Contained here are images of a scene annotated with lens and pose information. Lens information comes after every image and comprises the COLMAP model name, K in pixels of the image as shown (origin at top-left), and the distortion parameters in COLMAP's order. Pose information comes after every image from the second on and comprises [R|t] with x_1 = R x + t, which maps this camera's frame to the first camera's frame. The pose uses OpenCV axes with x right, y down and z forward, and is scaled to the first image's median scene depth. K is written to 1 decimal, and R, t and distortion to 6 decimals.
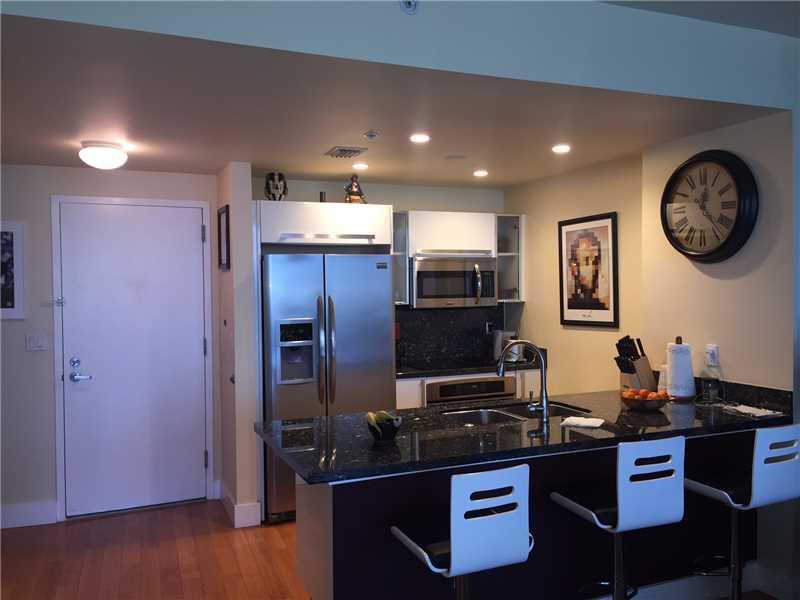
lens RADIAL K [[681.2, 0, 400.0], [0, 681.2, 300.0], [0, 0, 1]] dist [0.082049, -0.108546]
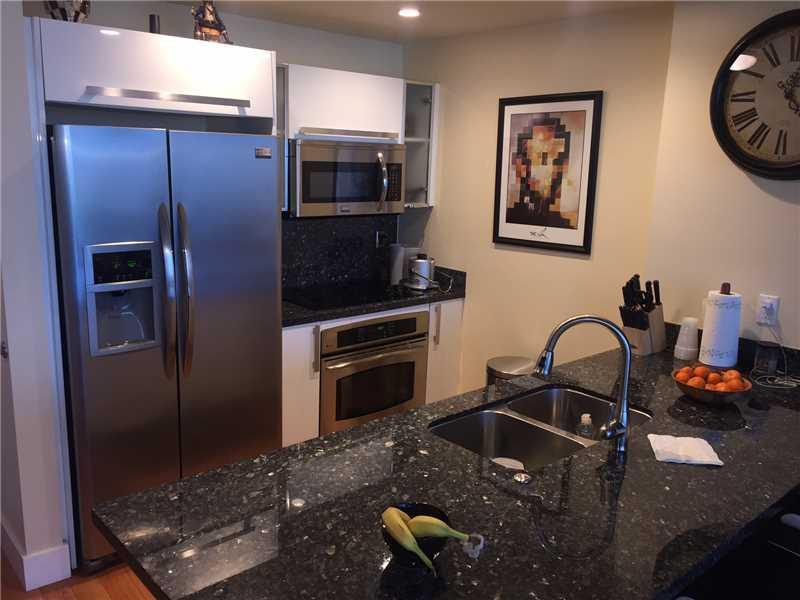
lens RADIAL K [[681.2, 0, 400.0], [0, 681.2, 300.0], [0, 0, 1]] dist [0.082049, -0.108546]
pose [[0.947015, -0.024041, 0.320287, -0.107128], [-0.036298, 0.982795, 0.181095, -0.035550], [-0.319131, -0.183126, 0.929850, 0.345987]]
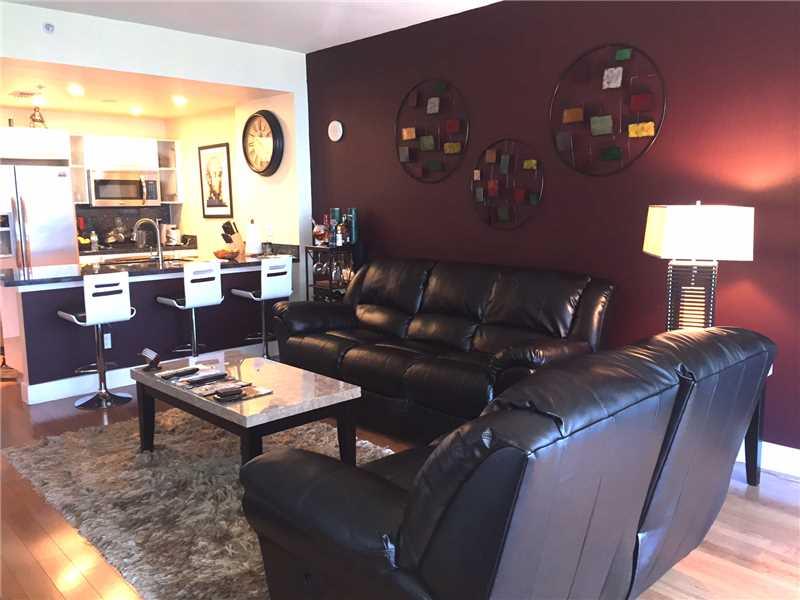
lens RADIAL K [[681.2, 0, 400.0], [0, 681.2, 300.0], [0, 0, 1]] dist [0.082049, -0.108546]
pose [[0.933741, -0.049047, 0.354573, 0.102597], [0.007014, 0.992885, 0.118873, 0.040540], [-0.357880, -0.108510, 0.927441, -0.580661]]
